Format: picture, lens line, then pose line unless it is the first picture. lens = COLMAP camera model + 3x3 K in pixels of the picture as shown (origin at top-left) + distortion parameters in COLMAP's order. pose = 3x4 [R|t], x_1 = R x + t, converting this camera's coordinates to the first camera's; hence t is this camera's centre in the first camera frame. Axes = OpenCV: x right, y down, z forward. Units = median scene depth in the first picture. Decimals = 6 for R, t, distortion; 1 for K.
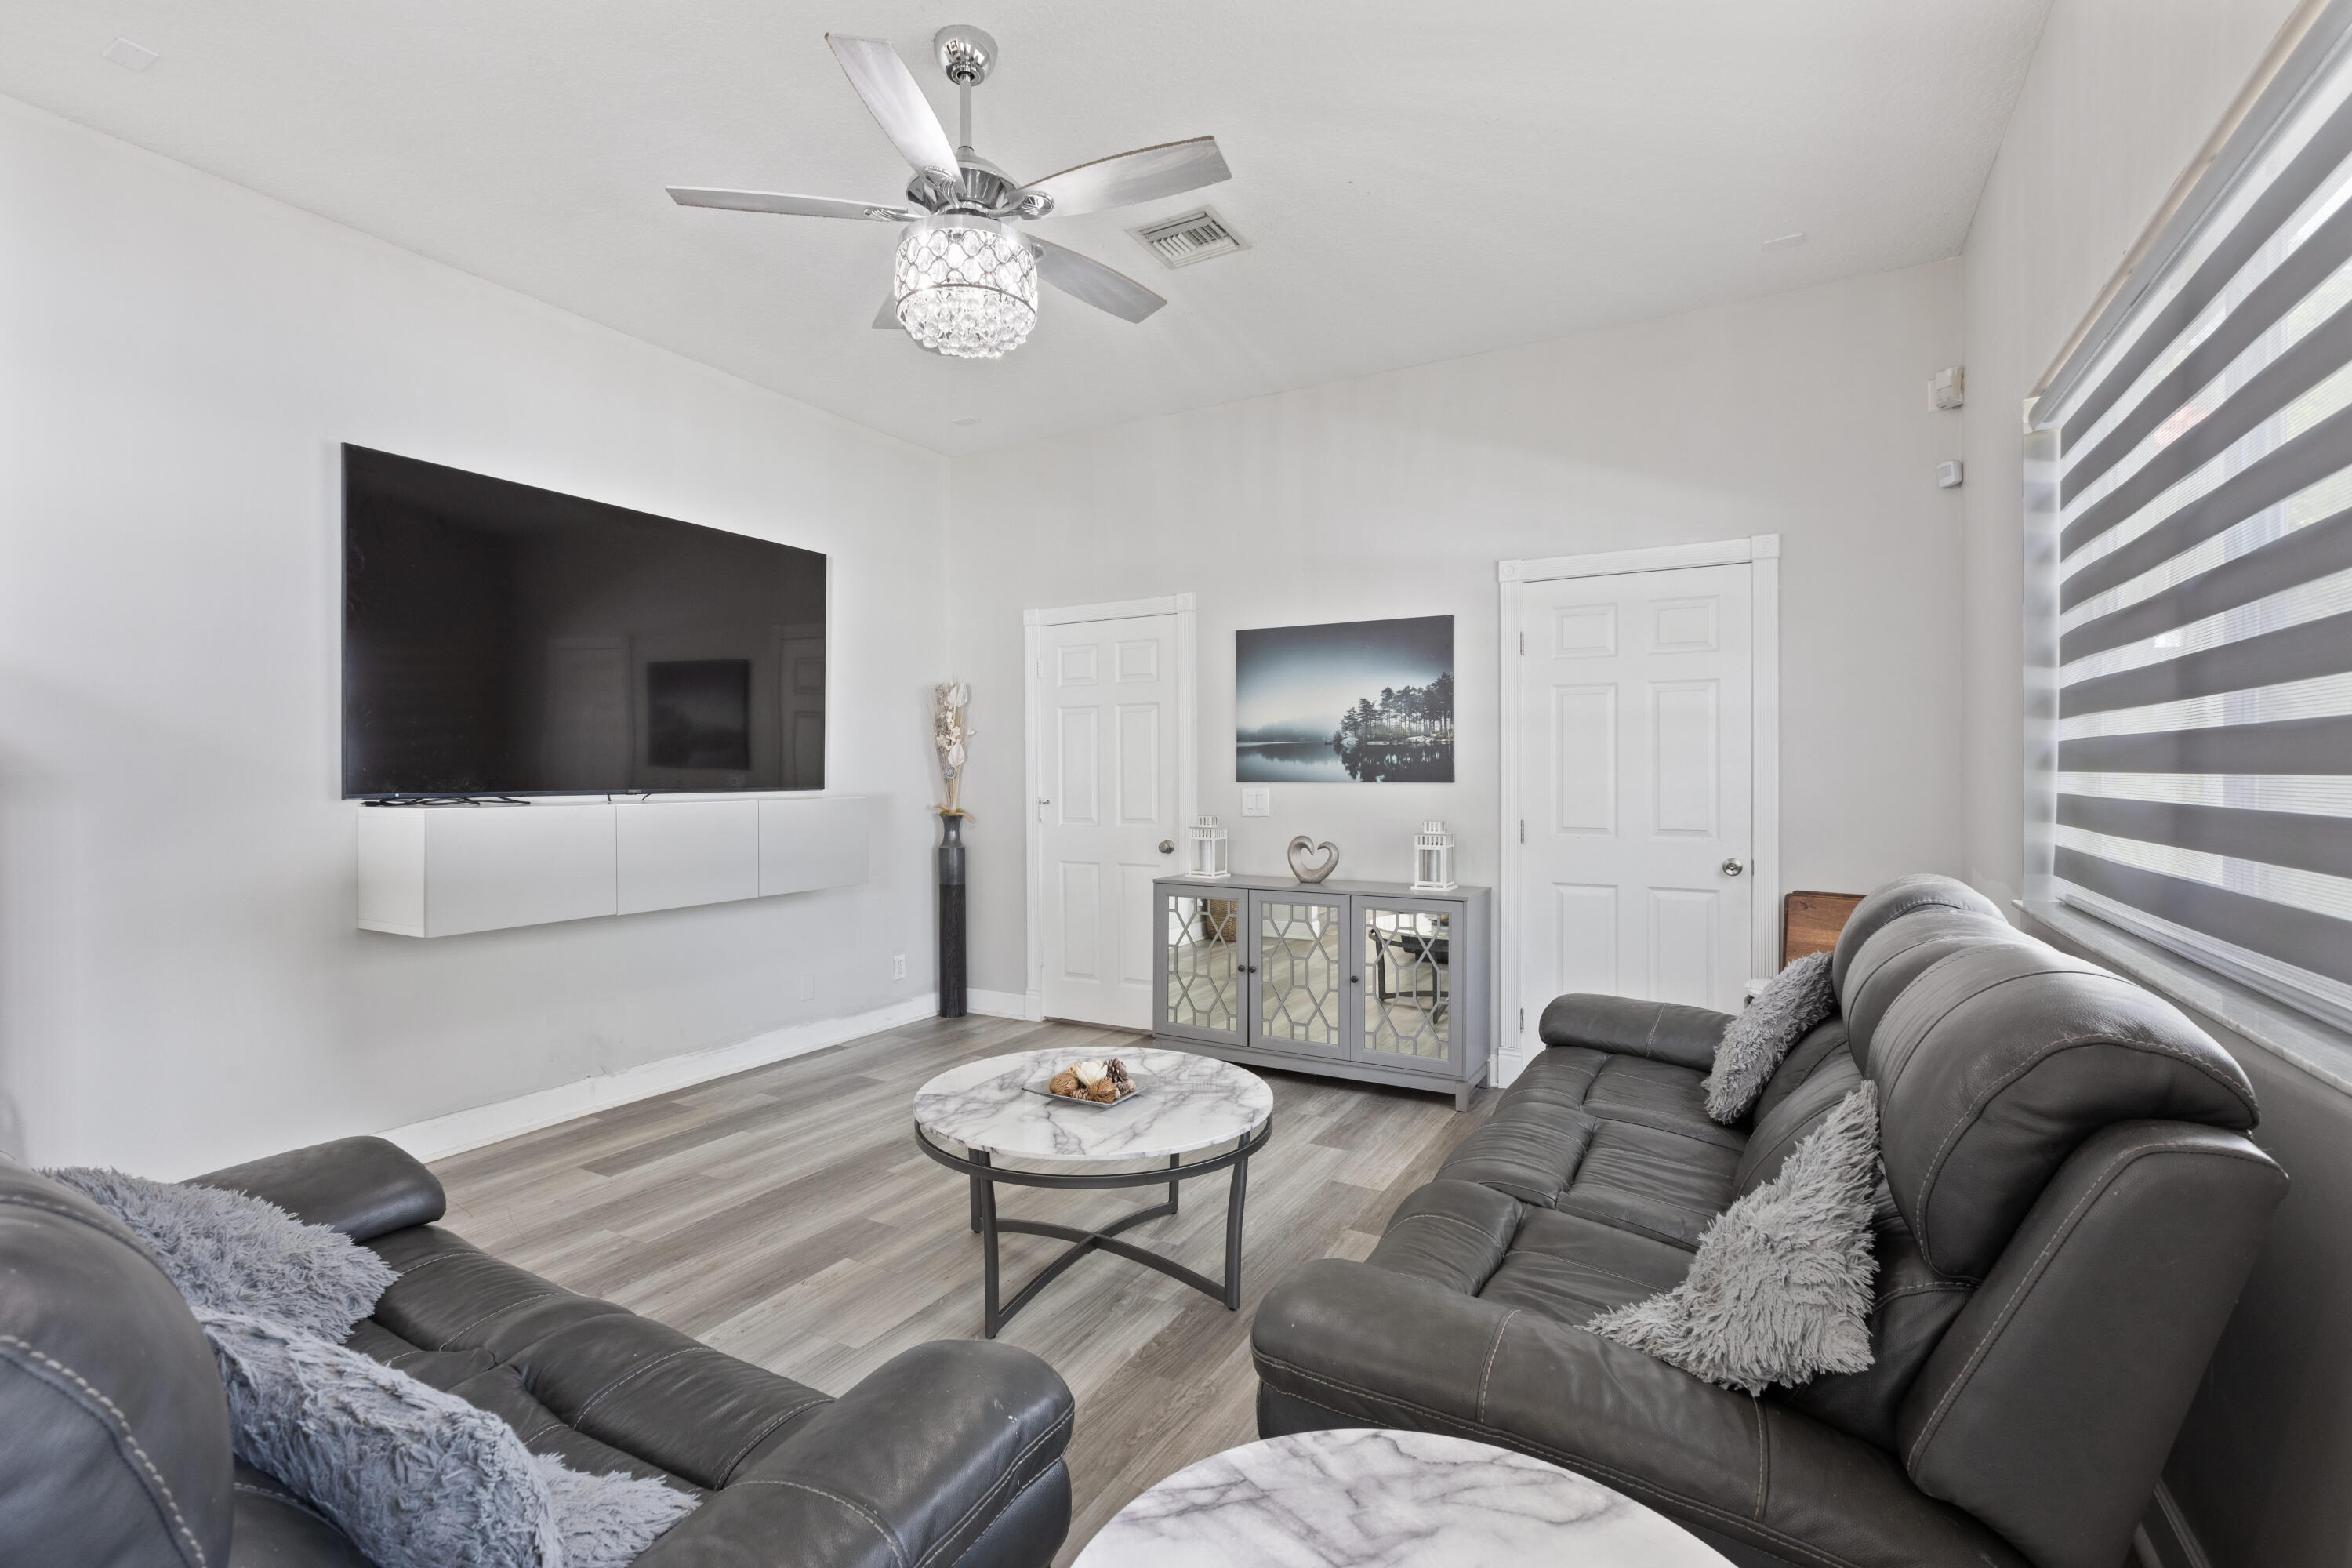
lens RADIAL K [[1058.4, 0, 1178.7], [0, 1058.4, 779.3], [0, 0, 1]] dist [0.002196, -0.000769]
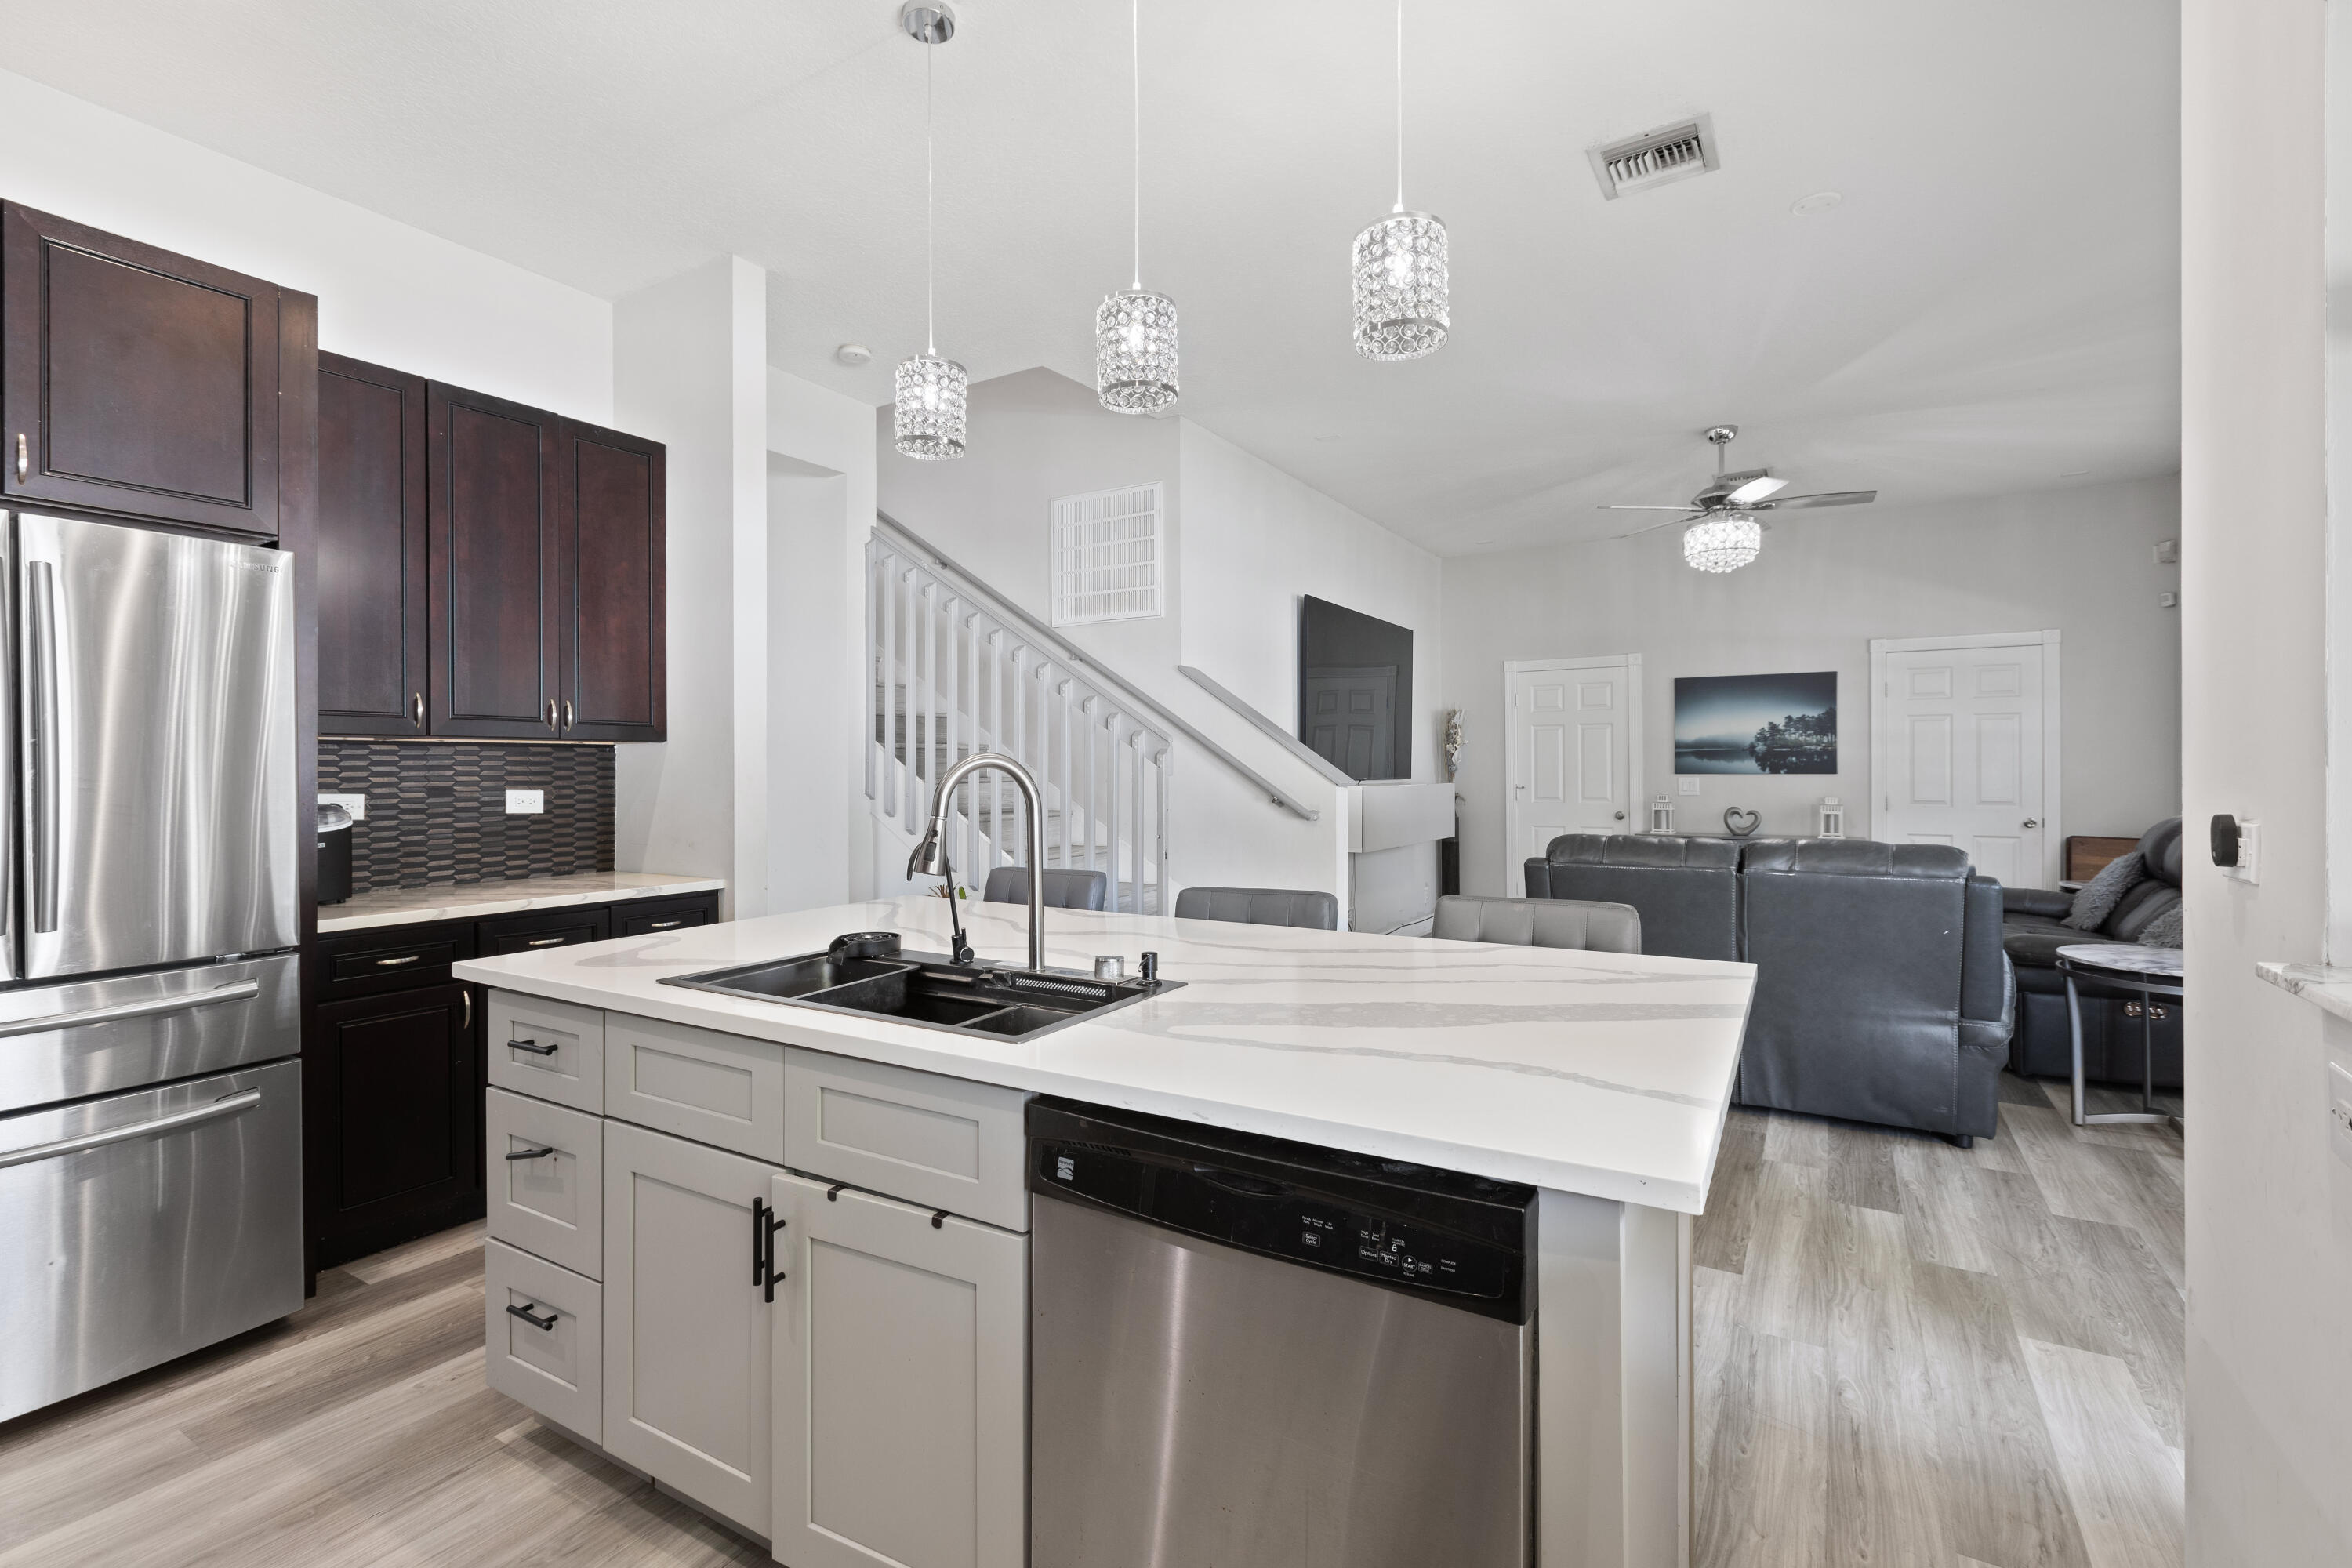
lens RADIAL K [[1058.4, 0, 1177.0], [0, 1058.4, 777.6], [0, 0, 1]] dist [0.002196, -0.000769]
pose [[0.999440, 0.001726, -0.033403, -0.682427], [-0.001816, 0.999995, -0.002664, 0.014503], [0.033398, 0.002723, 0.999438, -0.649293]]
